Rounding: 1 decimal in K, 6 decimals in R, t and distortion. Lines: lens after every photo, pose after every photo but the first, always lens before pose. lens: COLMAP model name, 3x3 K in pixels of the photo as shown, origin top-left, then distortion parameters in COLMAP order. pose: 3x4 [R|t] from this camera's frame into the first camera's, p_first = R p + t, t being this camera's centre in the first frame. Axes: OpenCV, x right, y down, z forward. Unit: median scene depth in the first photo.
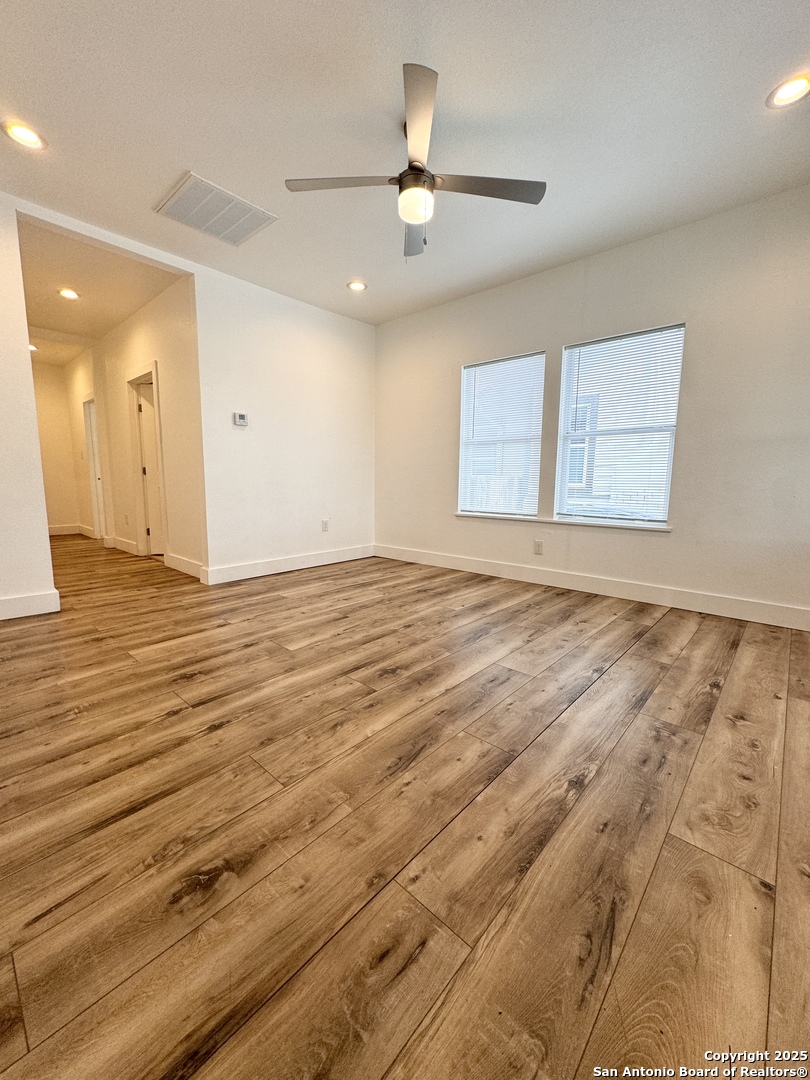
lens RADIAL K [[429.3, 0, 406.7], [0, 429.3, 539.7], [0, 0, 1]] dist [-0.002574, 0.000052]
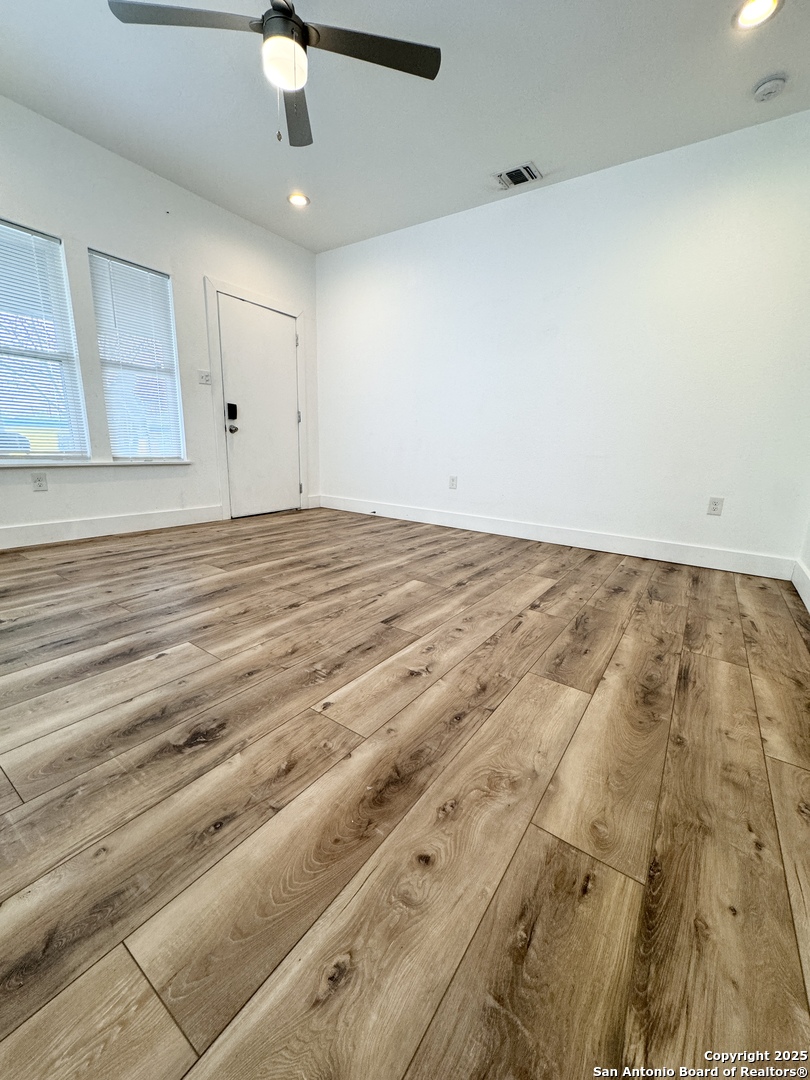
lens RADIAL K [[429.3, 0, 406.7], [0, 429.3, 539.7], [0, 0, 1]] dist [-0.002574, 0.000052]
pose [[-0.990702, -0.014783, -0.135246, -0.097938], [-0.062049, 0.933771, 0.352450, -0.197935], [0.121079, 0.357564, -0.926006, 1.835455]]
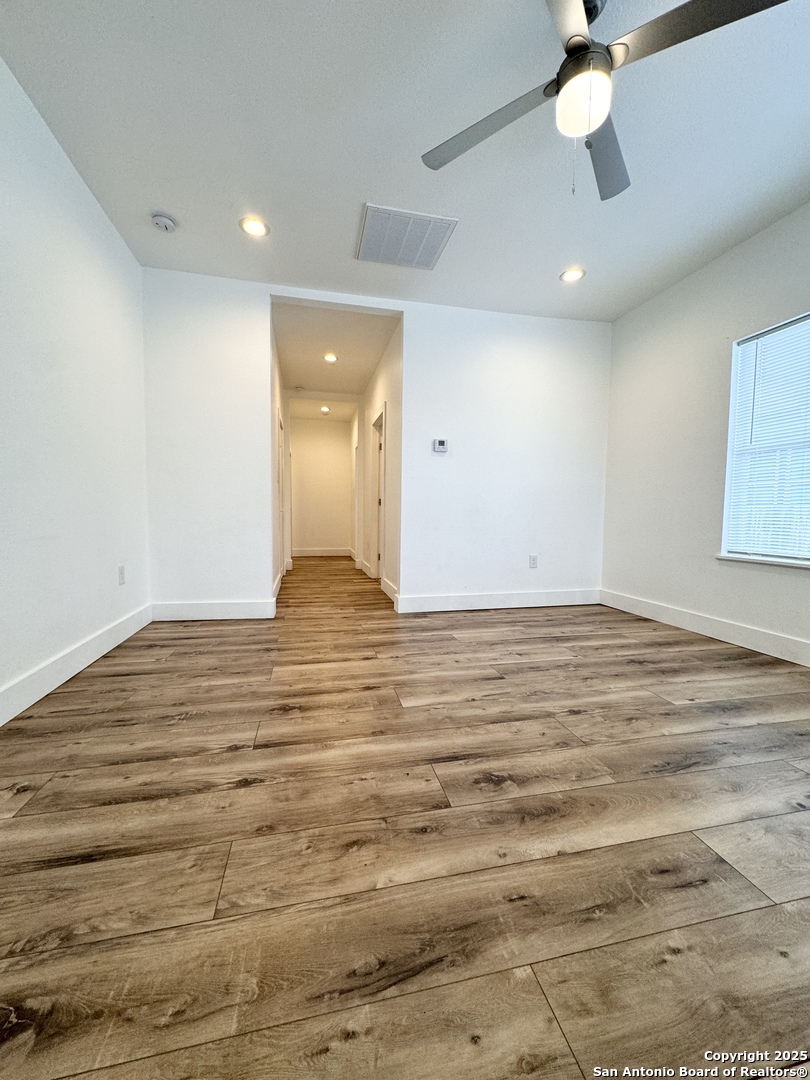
lens RADIAL K [[429.3, 0, 406.7], [0, 429.3, 539.7], [0, 0, 1]] dist [-0.002574, 0.000052]
pose [[0.816650, 0.034691, -0.576090, 0.183741], [-0.082770, 0.994913, -0.057421, -0.010983], [0.571167, 0.094576, 0.815367, 0.290735]]
